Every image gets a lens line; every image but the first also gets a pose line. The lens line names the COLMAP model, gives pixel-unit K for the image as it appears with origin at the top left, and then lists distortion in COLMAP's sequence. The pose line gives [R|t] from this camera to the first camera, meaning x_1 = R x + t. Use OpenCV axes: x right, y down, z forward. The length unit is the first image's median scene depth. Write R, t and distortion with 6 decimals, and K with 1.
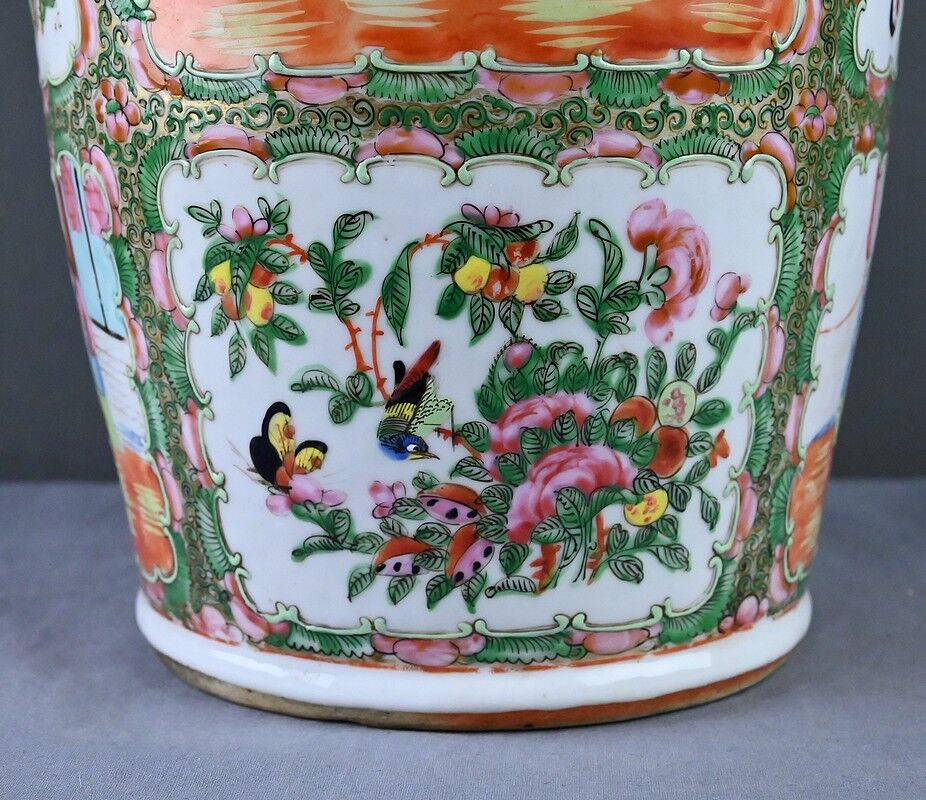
lens RADIAL K [[1608.2, 0, 469.9], [0, 1608.2, 406.2], [0, 0, 1]] dist [0.011764, 0.000000]
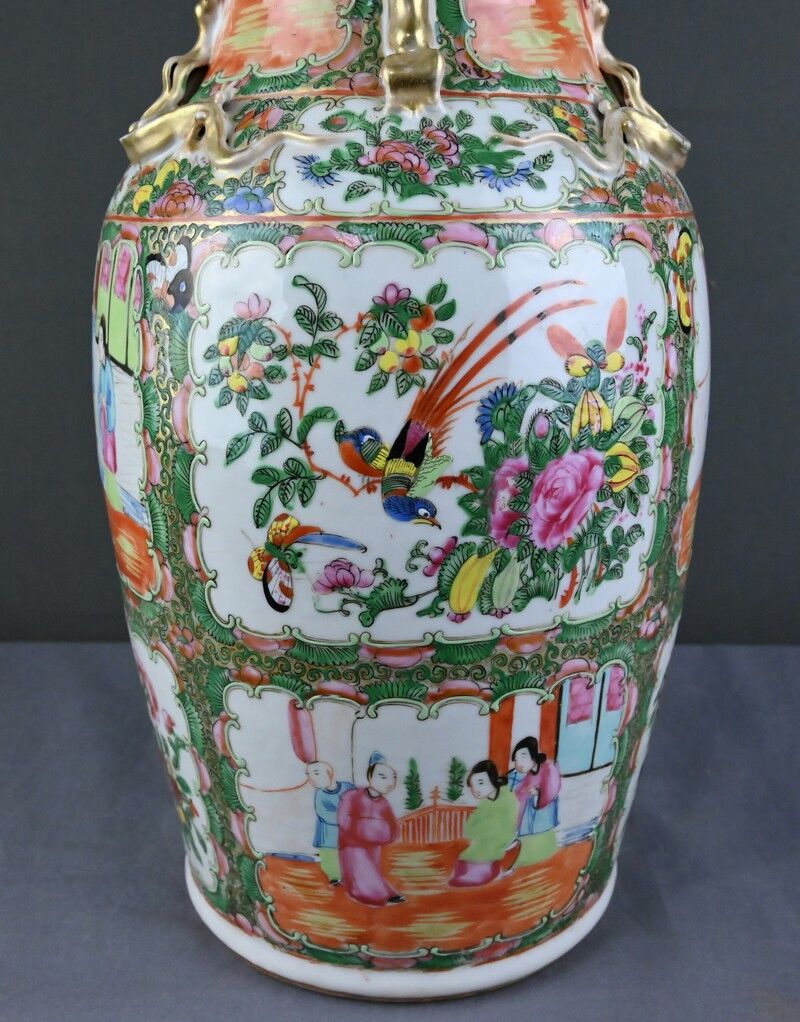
lens RADIAL K [[1053.4, 0, 420.5], [0, 1053.4, 507.7], [0, 0, 1]] dist [0.005233, 0.000000]
pose [[0.121757, 0.282919, -0.951384, 1.134500], [-0.155911, 0.952068, 0.263170, -0.590779], [0.980238, 0.116289, 0.160031, 1.046062]]
